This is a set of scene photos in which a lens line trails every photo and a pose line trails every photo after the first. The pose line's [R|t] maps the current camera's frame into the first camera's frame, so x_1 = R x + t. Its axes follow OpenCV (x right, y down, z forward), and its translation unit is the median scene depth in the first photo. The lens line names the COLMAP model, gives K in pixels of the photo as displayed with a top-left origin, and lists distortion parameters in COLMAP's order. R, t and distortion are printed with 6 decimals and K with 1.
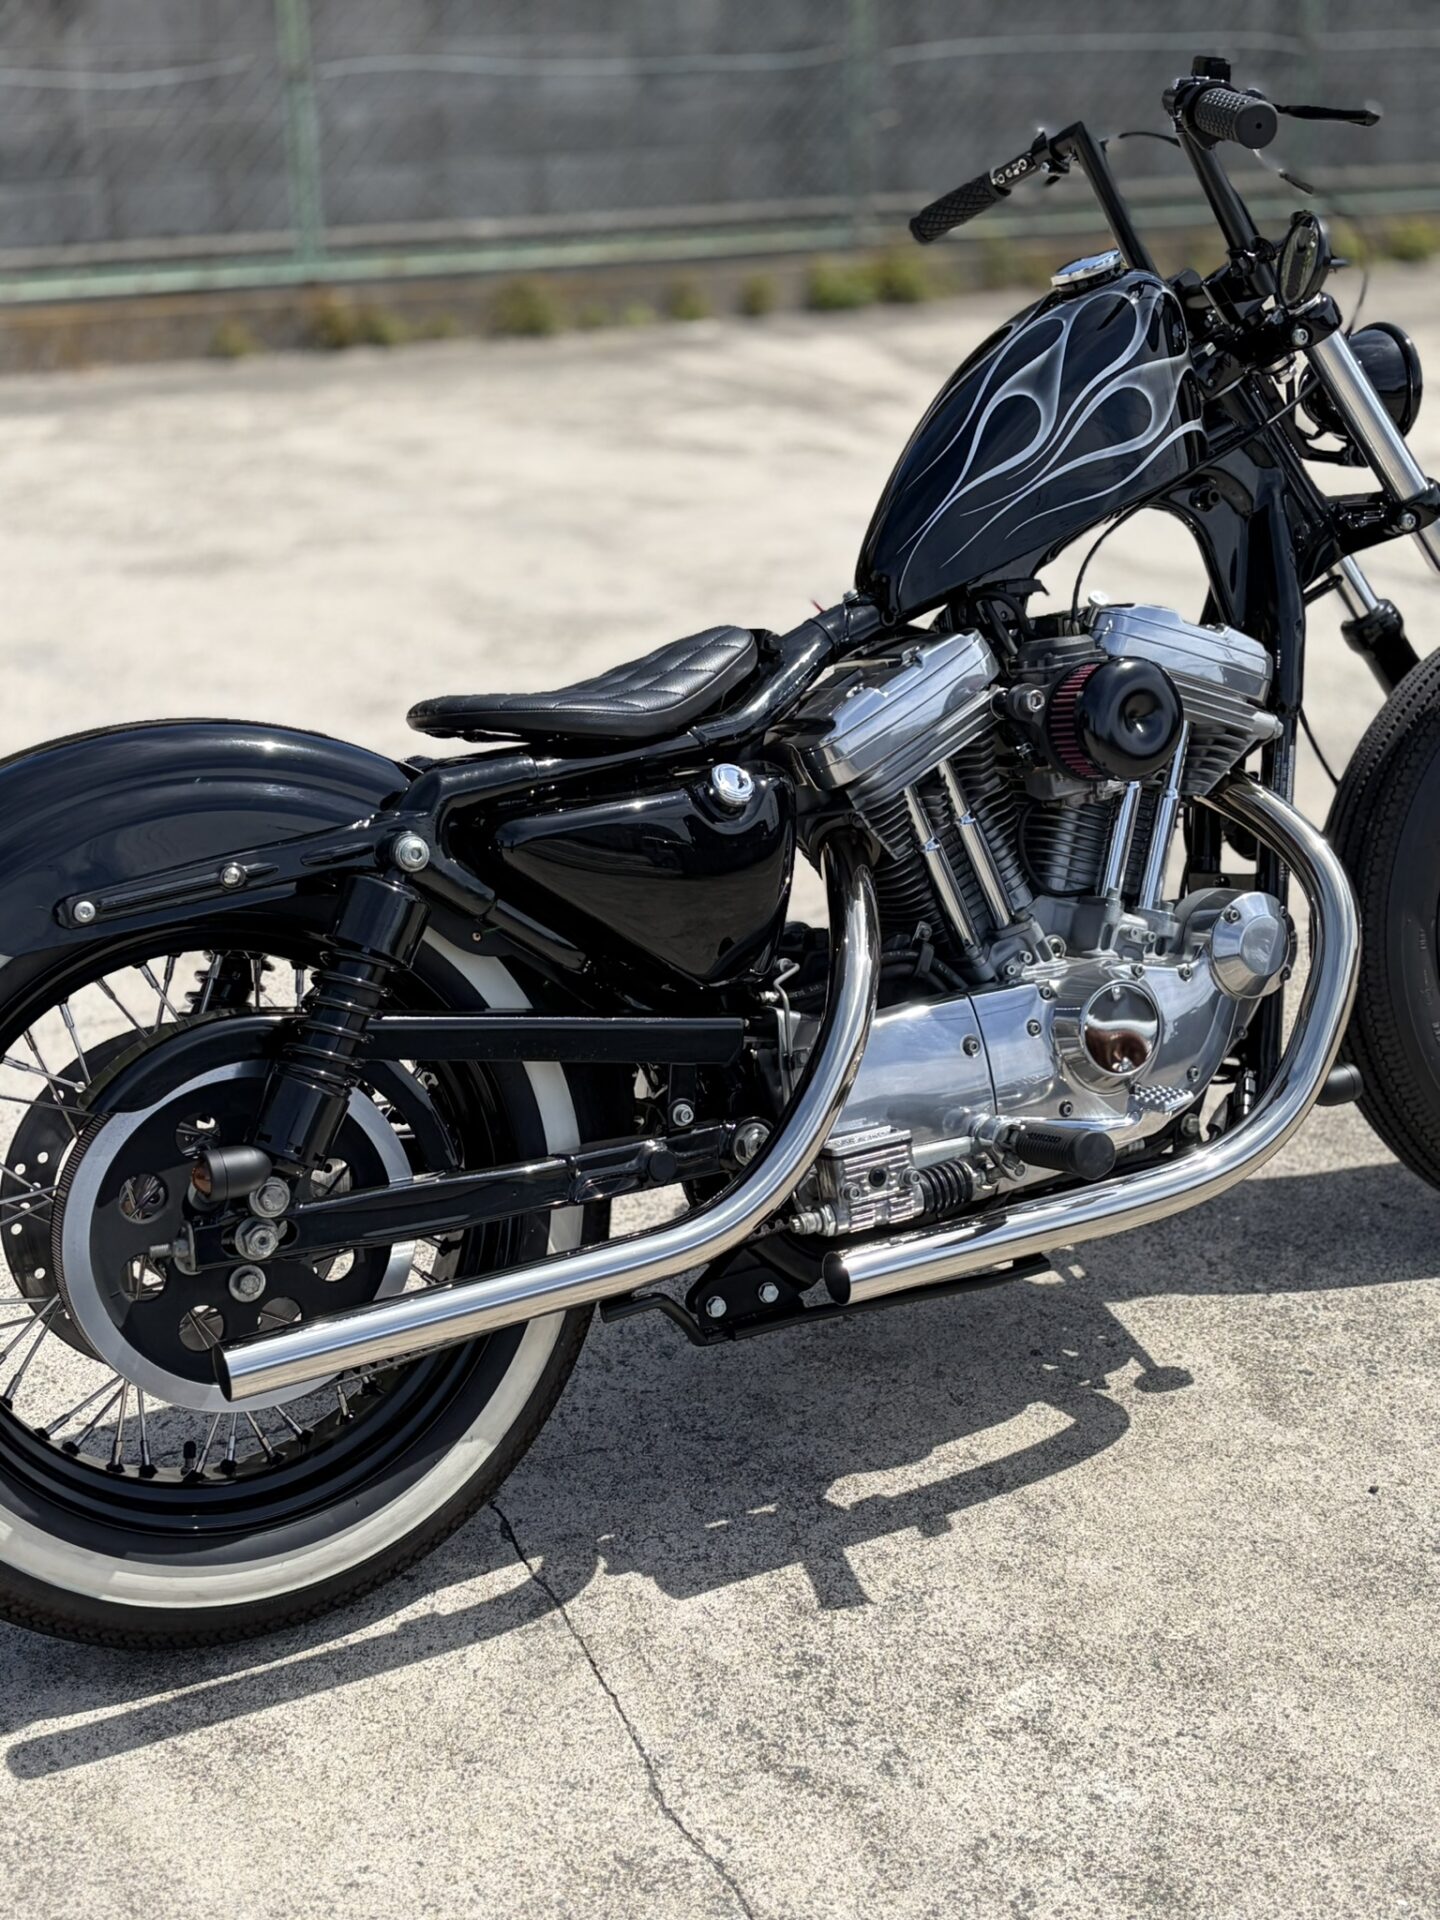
lens RADIAL K [[2591.3, 0, 709.3], [0, 2591.3, 987.5], [0, 0, 1]] dist [0.248827, -0.915232]
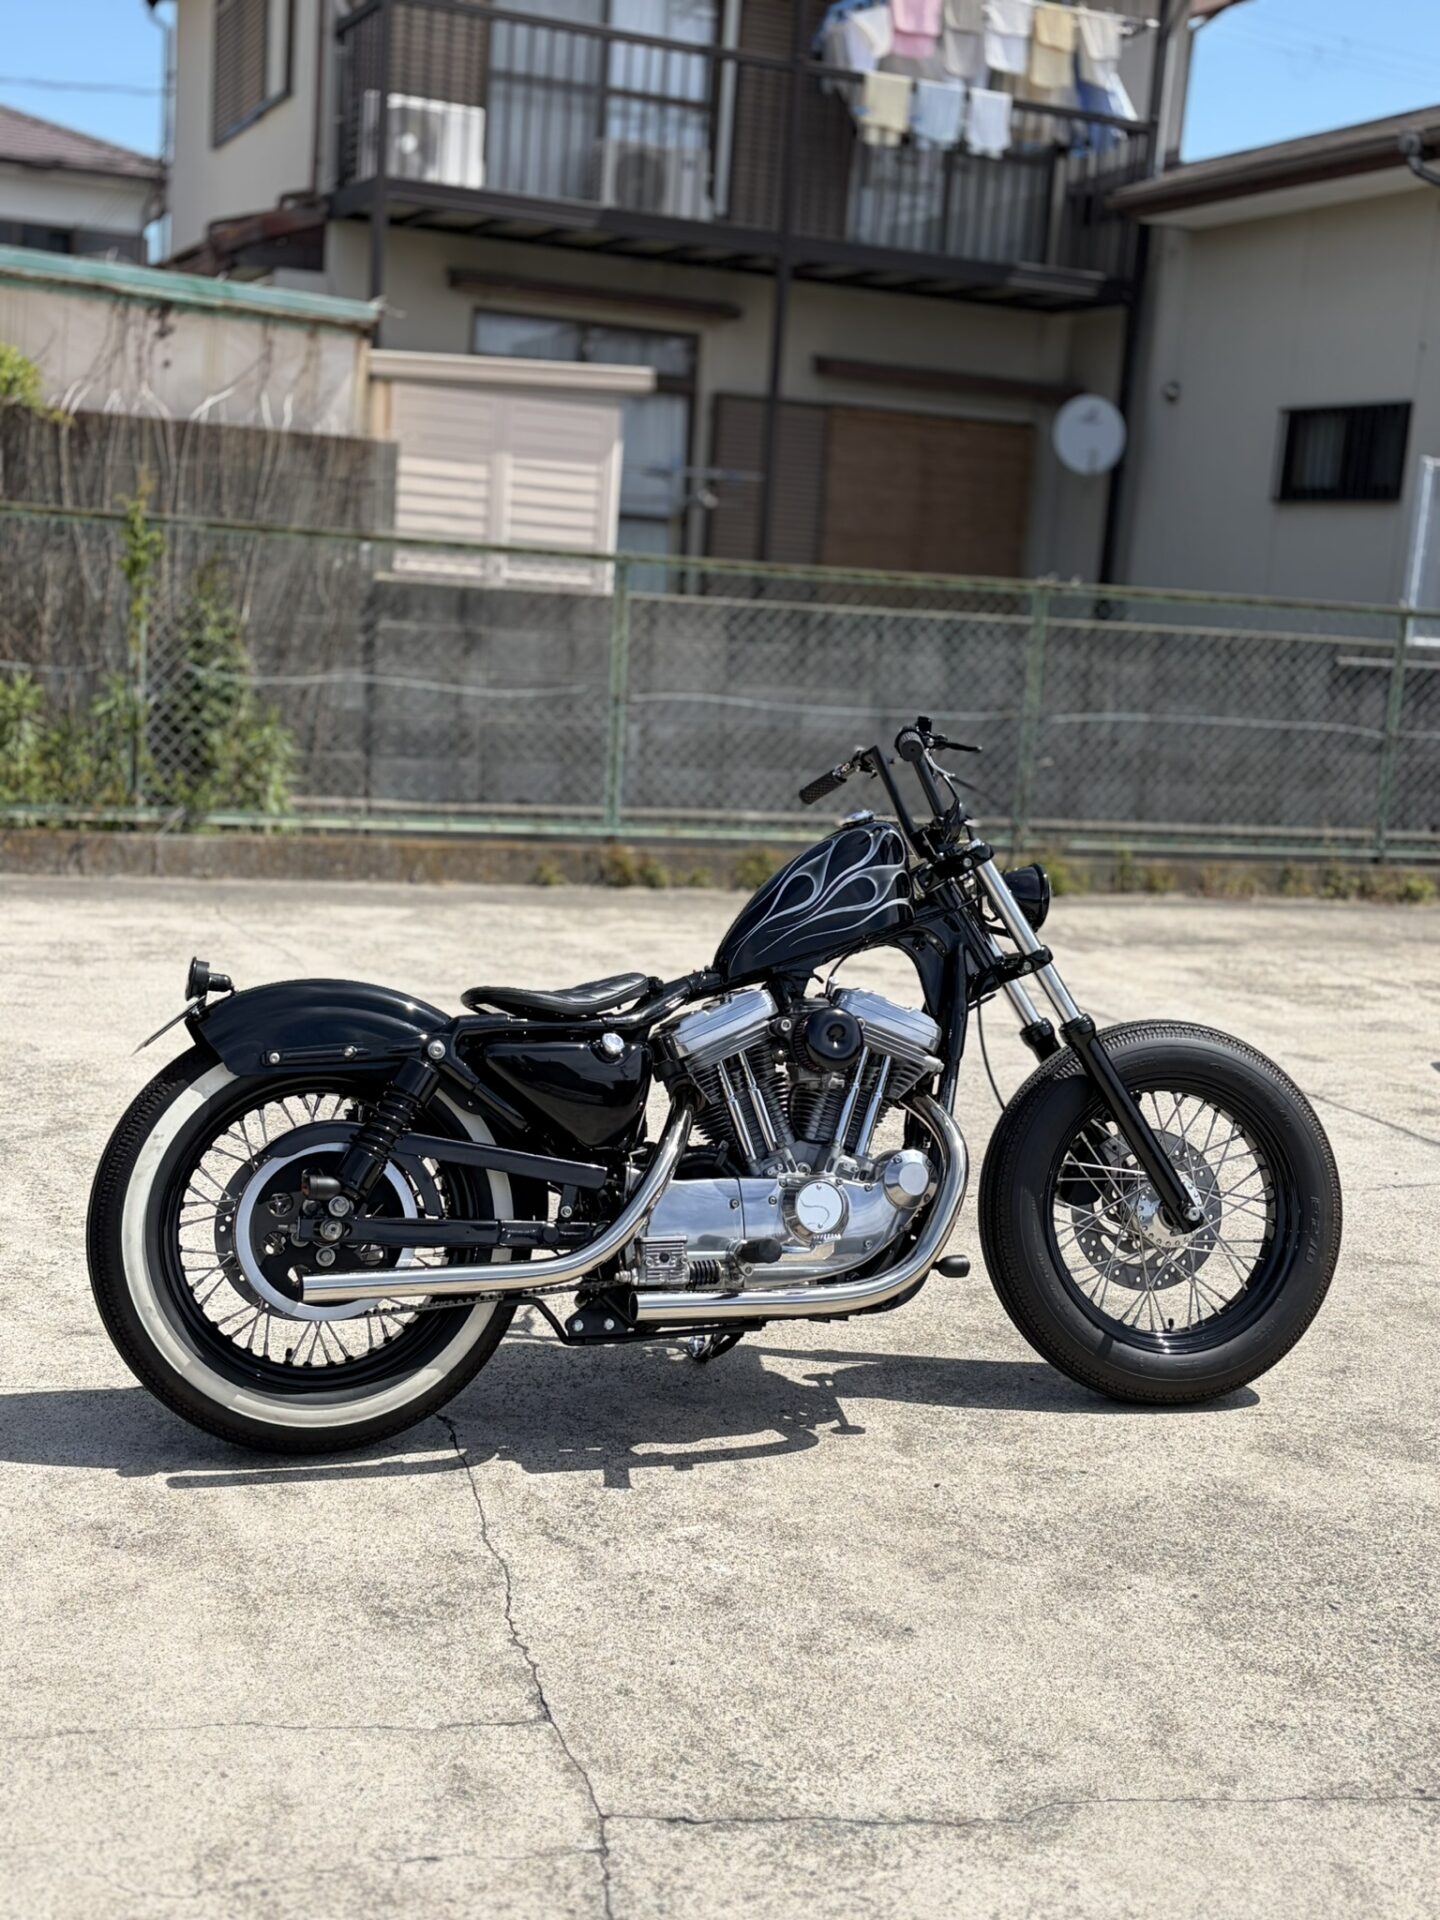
lens RADIAL K [[2377.8, 0, 720.0], [0, 2377.8, 960.0], [0, 0, 1]] dist [0.141214, -0.027490]
pose [[0.985238, 0.092253, -0.144210, 0.321413], [-0.123038, 0.967298, -0.221801, 0.233651], [0.119032, 0.236270, 0.964369, -0.687274]]
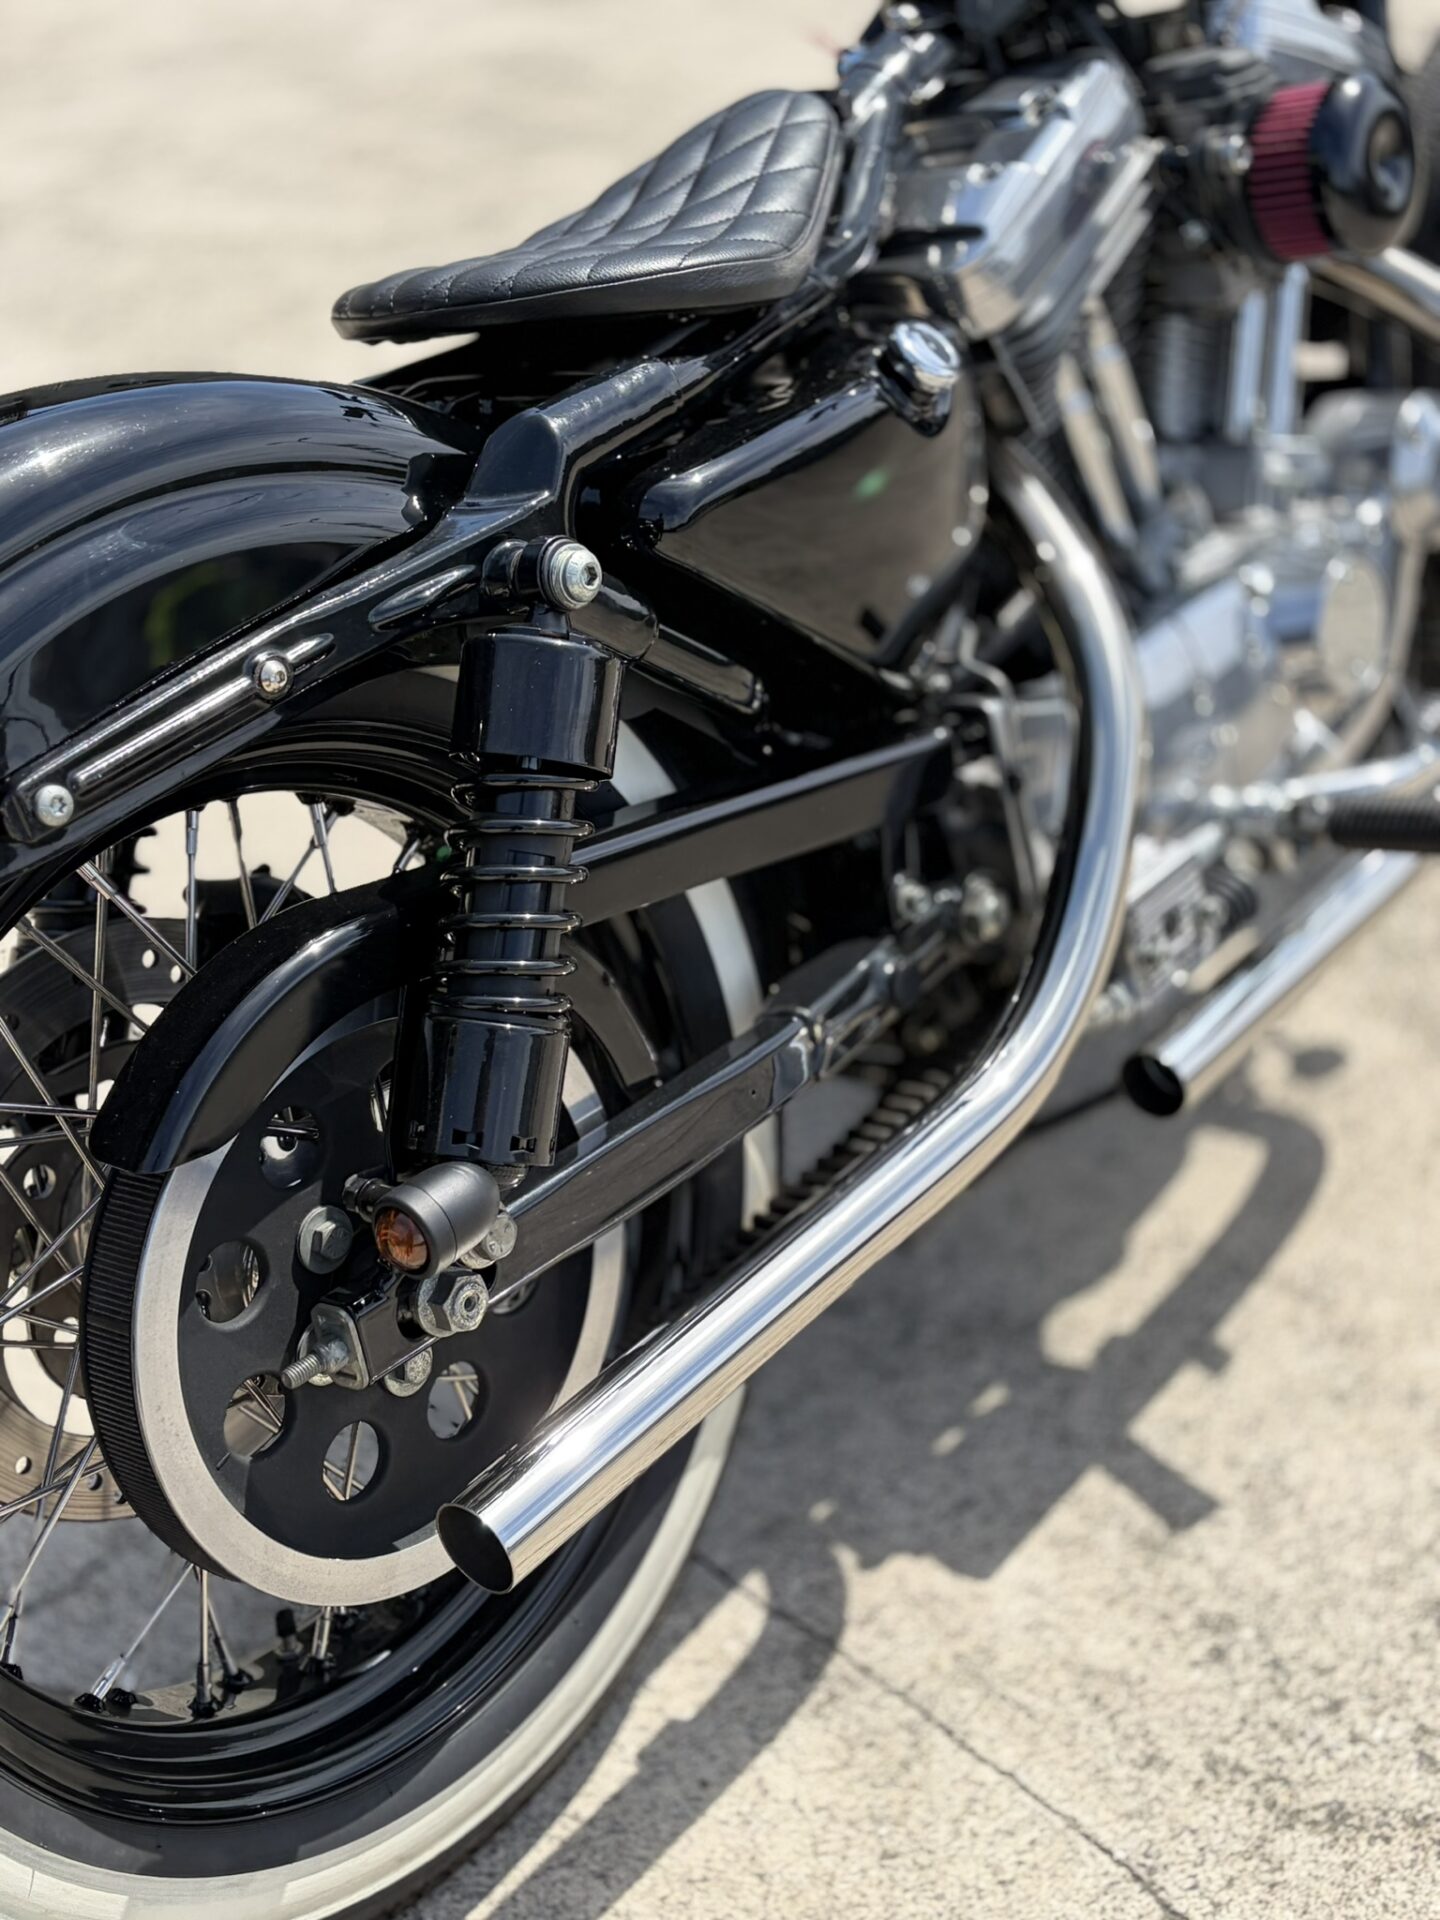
lens RADIAL K [[2591.3, 0, 709.3], [0, 2591.3, 987.5], [0, 0, 1]] dist [0.248827, -0.915232]
pose [[0.918894, -0.229543, 0.320849, -0.251688], [0.162094, 0.961154, 0.223404, -0.076160], [-0.359666, -0.153277, 0.920406, 0.408145]]
